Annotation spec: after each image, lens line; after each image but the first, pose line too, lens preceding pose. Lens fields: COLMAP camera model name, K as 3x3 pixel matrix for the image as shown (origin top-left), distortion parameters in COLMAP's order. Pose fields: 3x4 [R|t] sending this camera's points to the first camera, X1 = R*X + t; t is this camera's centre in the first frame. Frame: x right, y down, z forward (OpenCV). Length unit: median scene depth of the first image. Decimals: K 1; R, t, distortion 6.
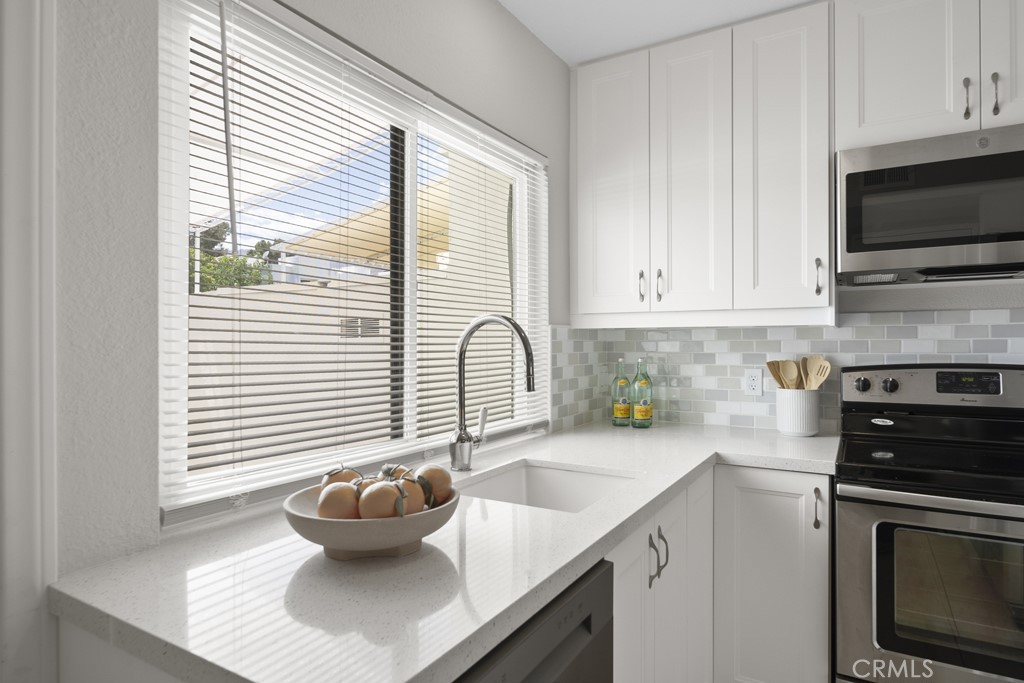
lens RADIAL K [[579.4, 0, 515.2], [0, 579.4, 344.0], [0, 0, 1]] dist [-0.005385, 0.000799]
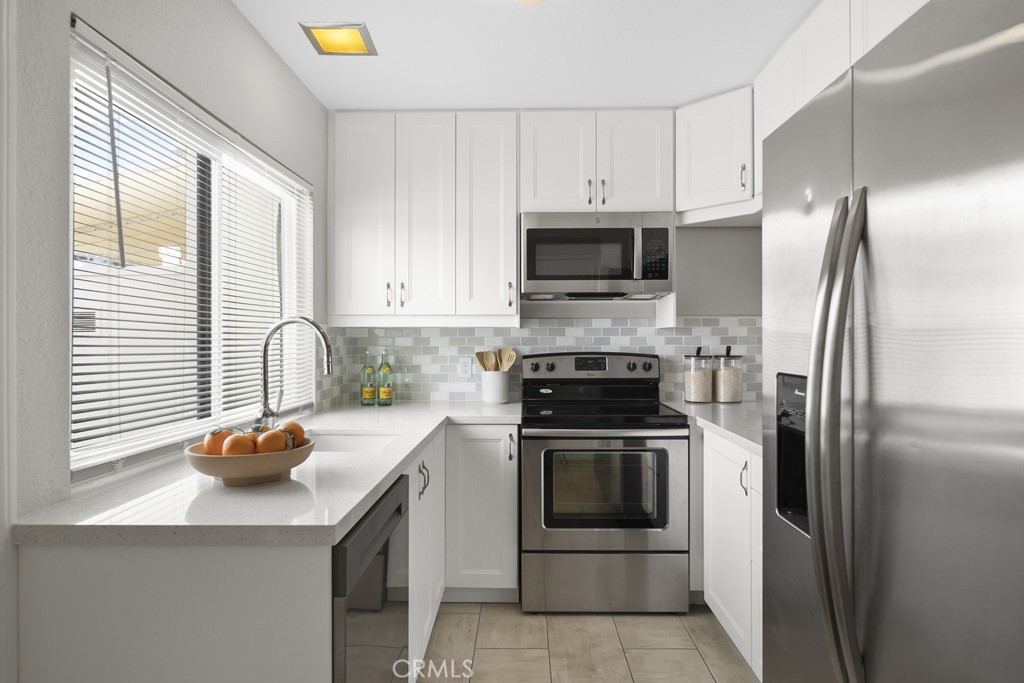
lens RADIAL K [[577.1, 0, 517.0], [0, 577.1, 334.5], [0, 0, 1]] dist [-0.002883, 0.000753]
pose [[0.865982, 0.005672, 0.500044, -0.198890], [-0.001272, 0.999957, -0.009139, 0.000430], [-0.500074, 0.007278, 0.865952, -0.289570]]
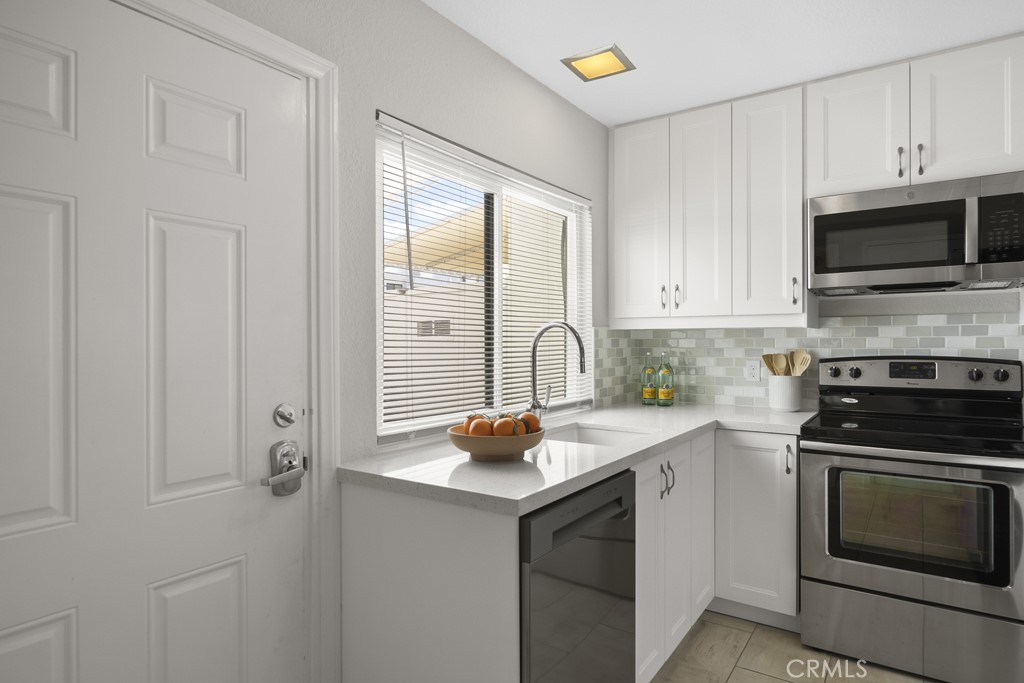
lens RADIAL K [[579.6, 0, 516.7], [0, 579.6, 337.9], [0, 0, 1]] dist [-0.000150, -0.001626]
pose [[0.998101, -0.001541, -0.061581, -0.037837], [0.001255, 0.999988, -0.004675, -0.002012], [0.061588, 0.004589, 0.998091, -0.374937]]
